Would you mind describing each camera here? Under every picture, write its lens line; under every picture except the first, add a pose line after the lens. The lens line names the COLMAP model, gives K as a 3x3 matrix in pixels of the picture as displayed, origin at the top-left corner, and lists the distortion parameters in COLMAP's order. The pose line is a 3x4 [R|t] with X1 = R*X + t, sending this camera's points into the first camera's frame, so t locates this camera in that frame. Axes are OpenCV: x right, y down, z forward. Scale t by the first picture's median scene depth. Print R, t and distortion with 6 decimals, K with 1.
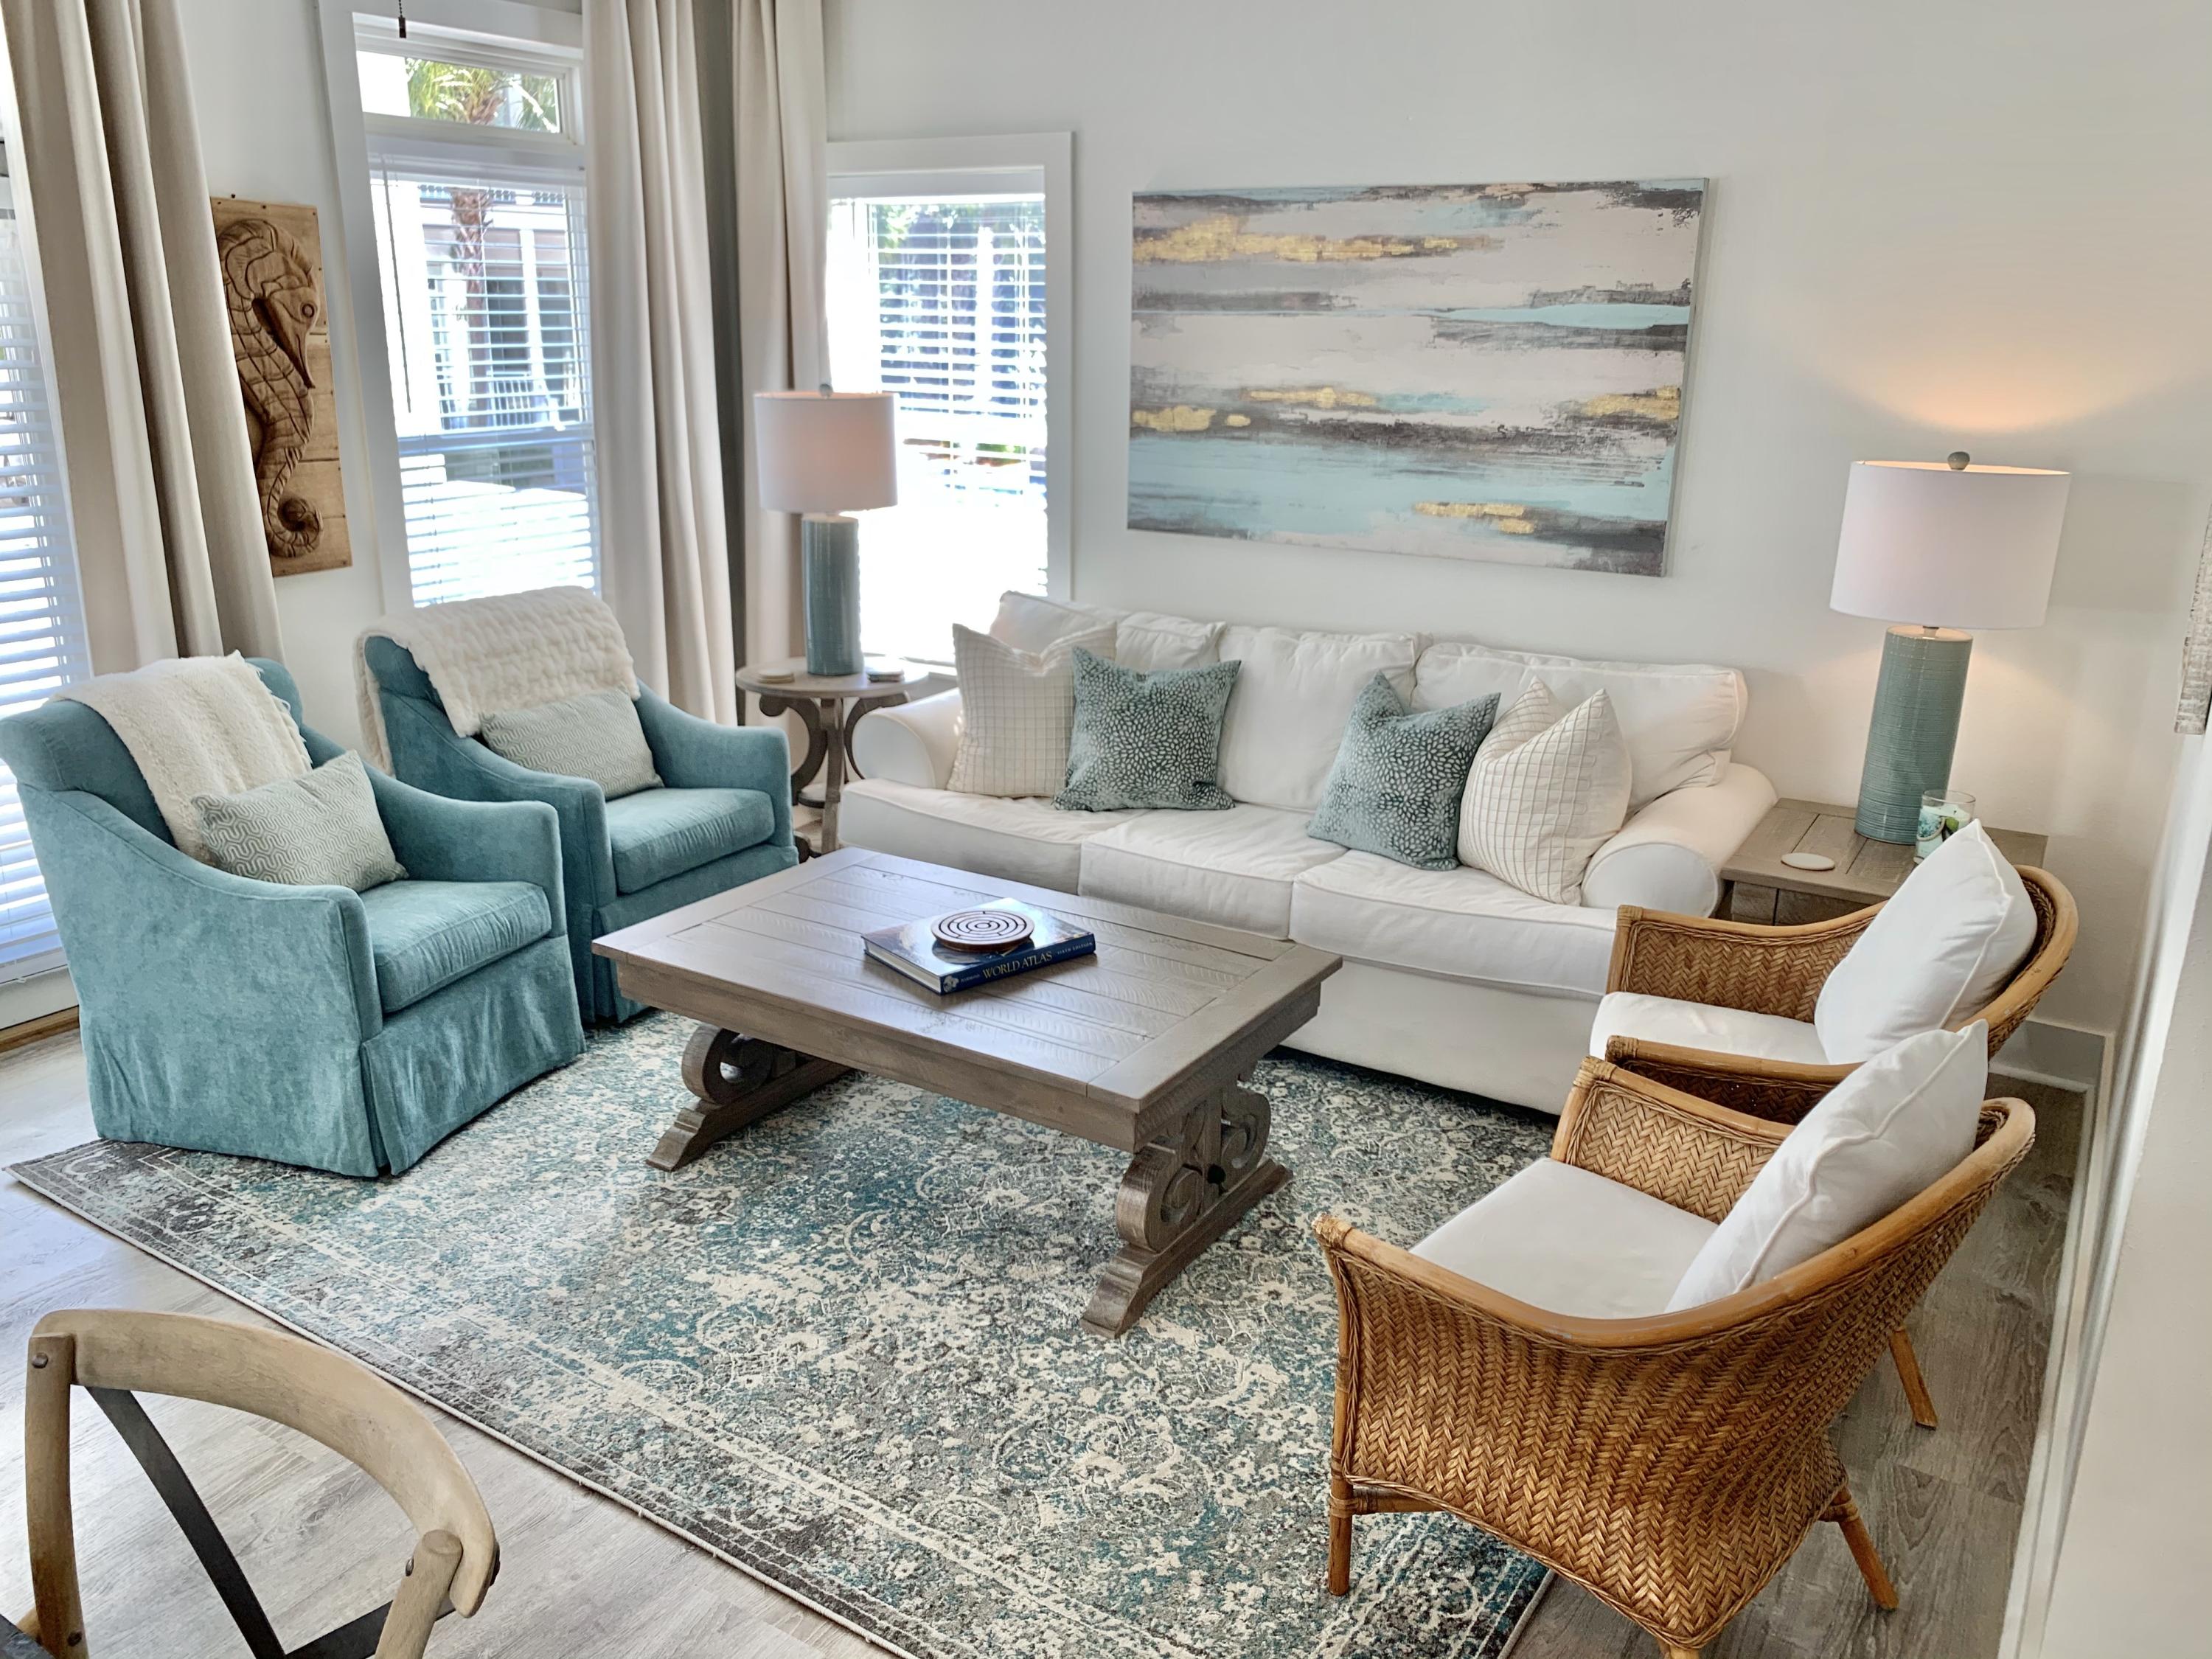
lens RADIAL K [[1701.0, 0, 1087.7], [0, 1701.0, 822.5], [0, 0, 1]] dist [0.035766, -0.042017]
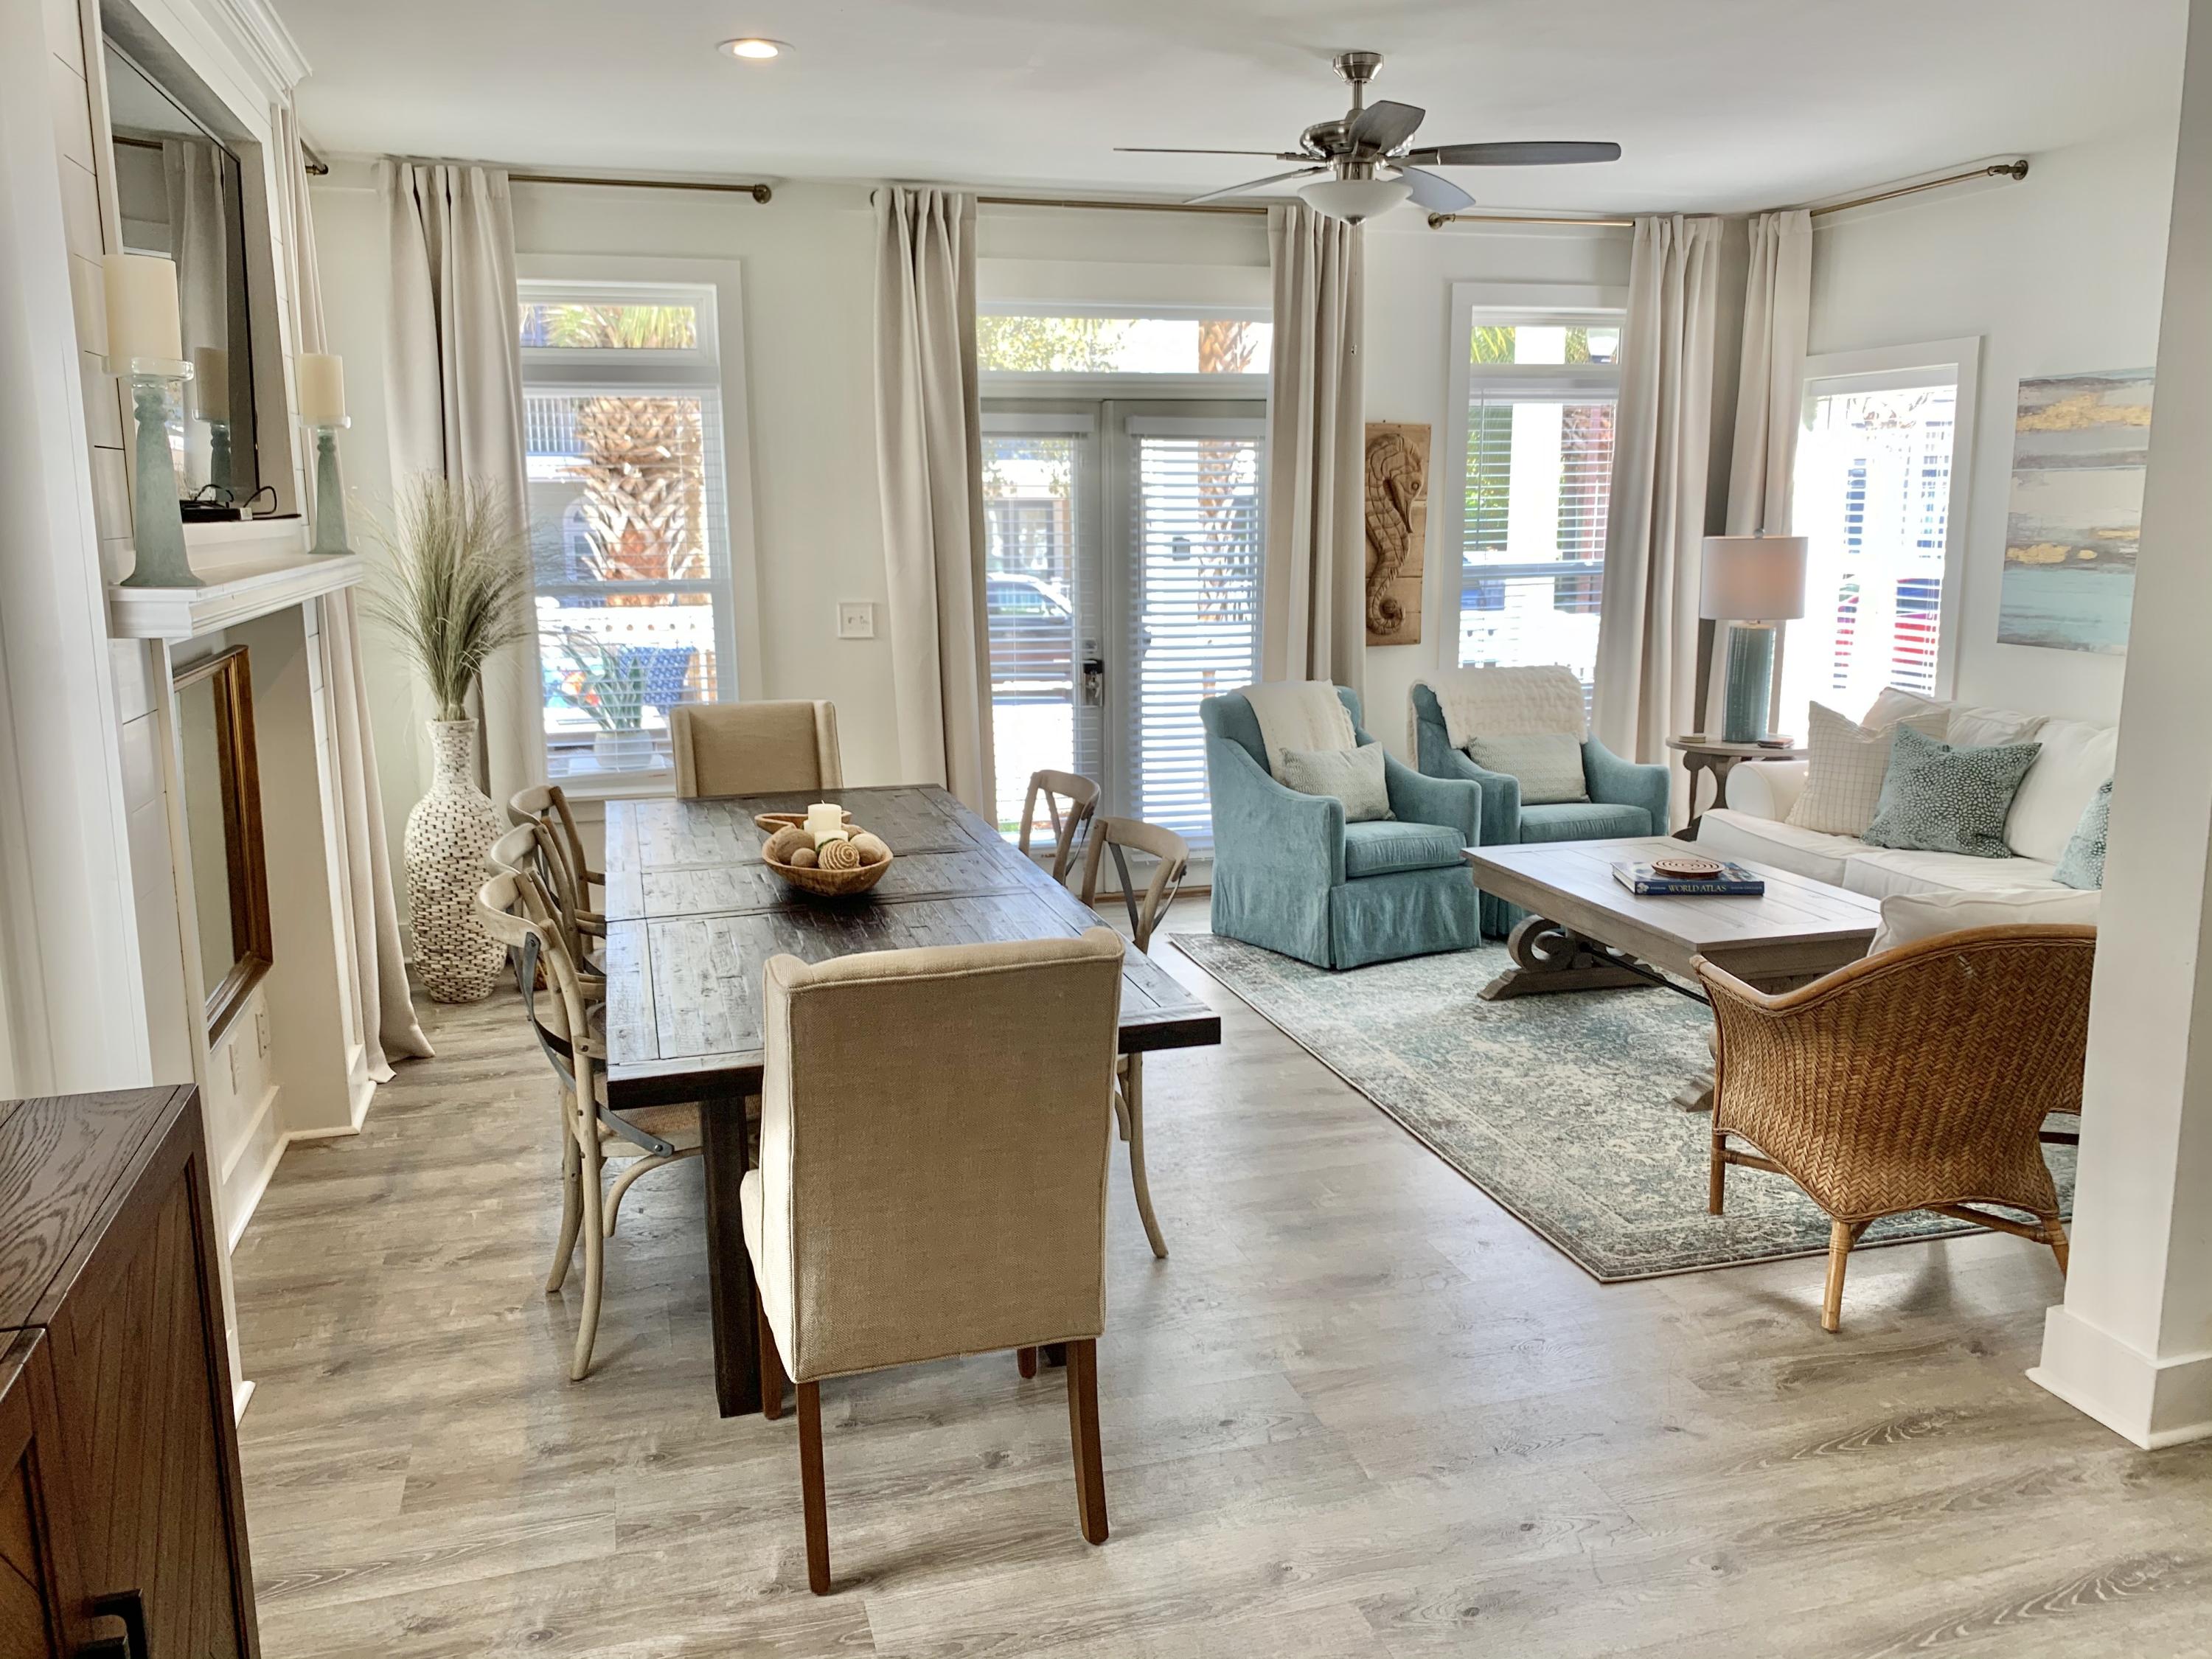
lens RADIAL K [[1701.0, 0, 1078.6], [0, 1701.0, 805.5], [0, 0, 1]] dist [0.035766, -0.042017]
pose [[0.746384, 0.100520, -0.657881, 0.428386], [-0.175911, 0.983168, -0.049354, 0.145417], [0.641847, 0.152565, 0.751503, -0.404636]]
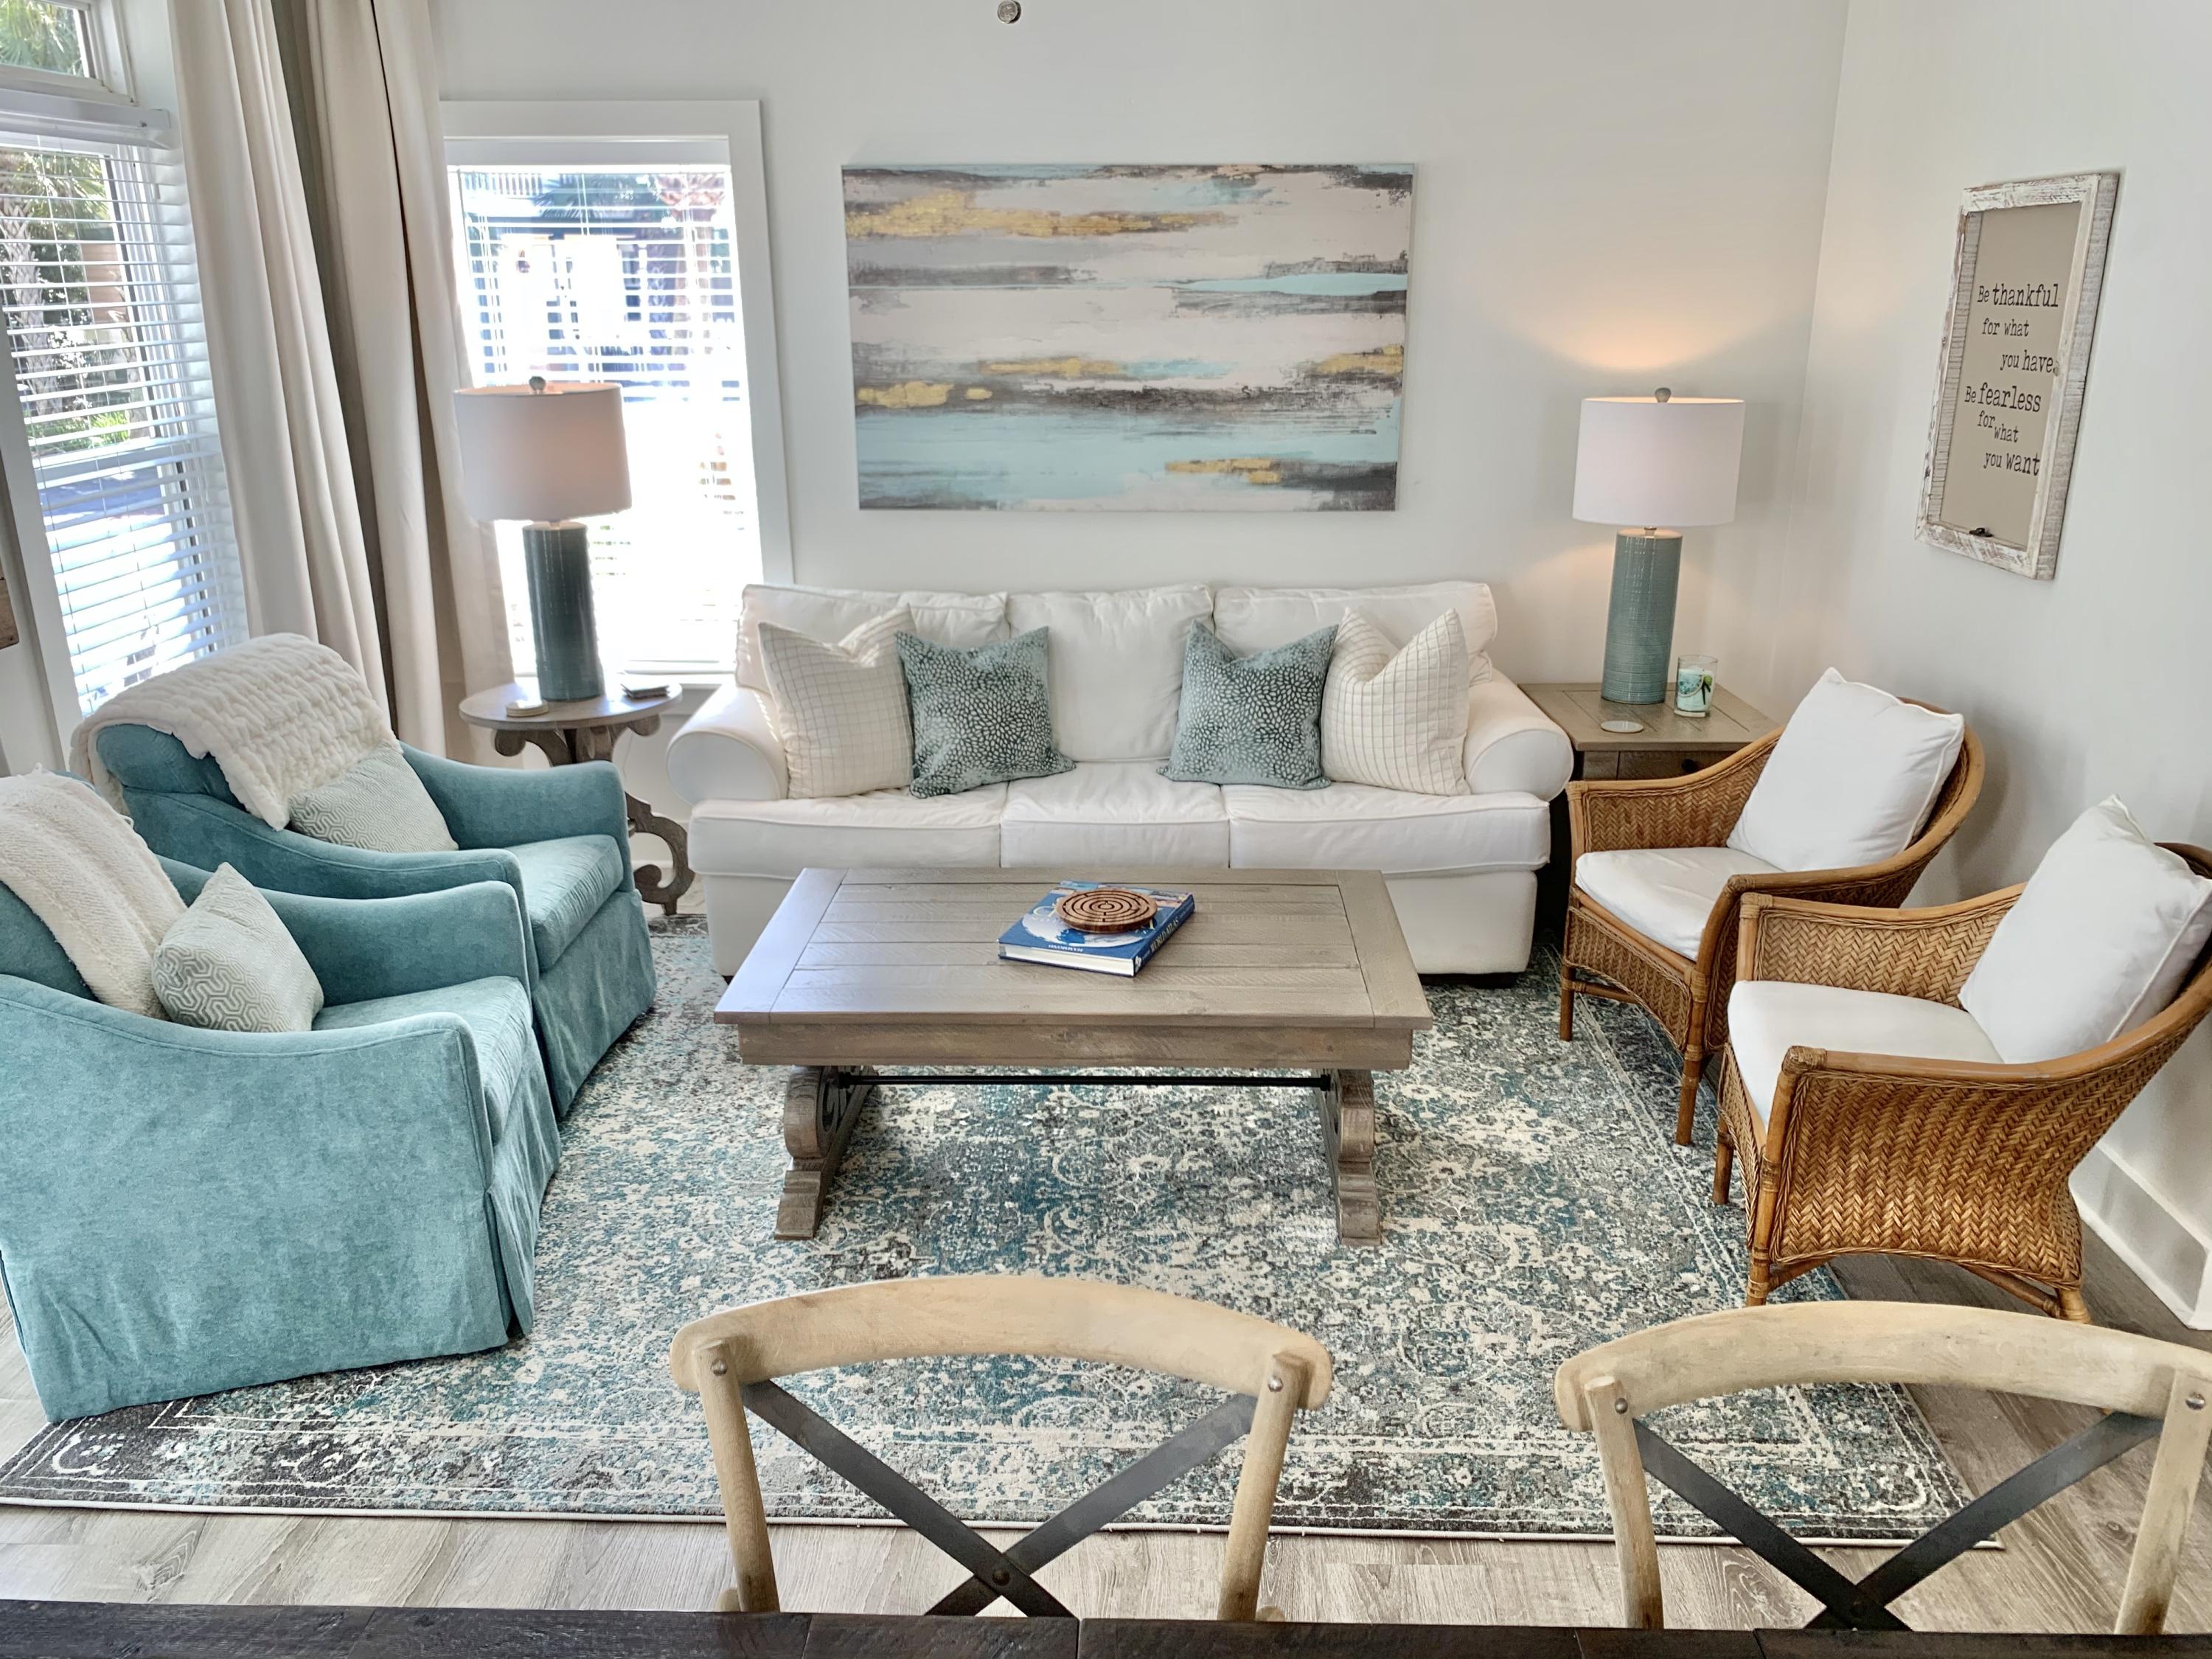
lens RADIAL K [[1701.0, 0, 1106.9], [0, 1701.0, 819.5], [0, 0, 1]] dist [0.035766, -0.042017]
pose [[0.857113, -0.173757, 0.484939, -0.439283], [0.163342, 0.984488, 0.064047, -0.044173], [-0.488545, 0.024315, 0.872200, 0.094799]]
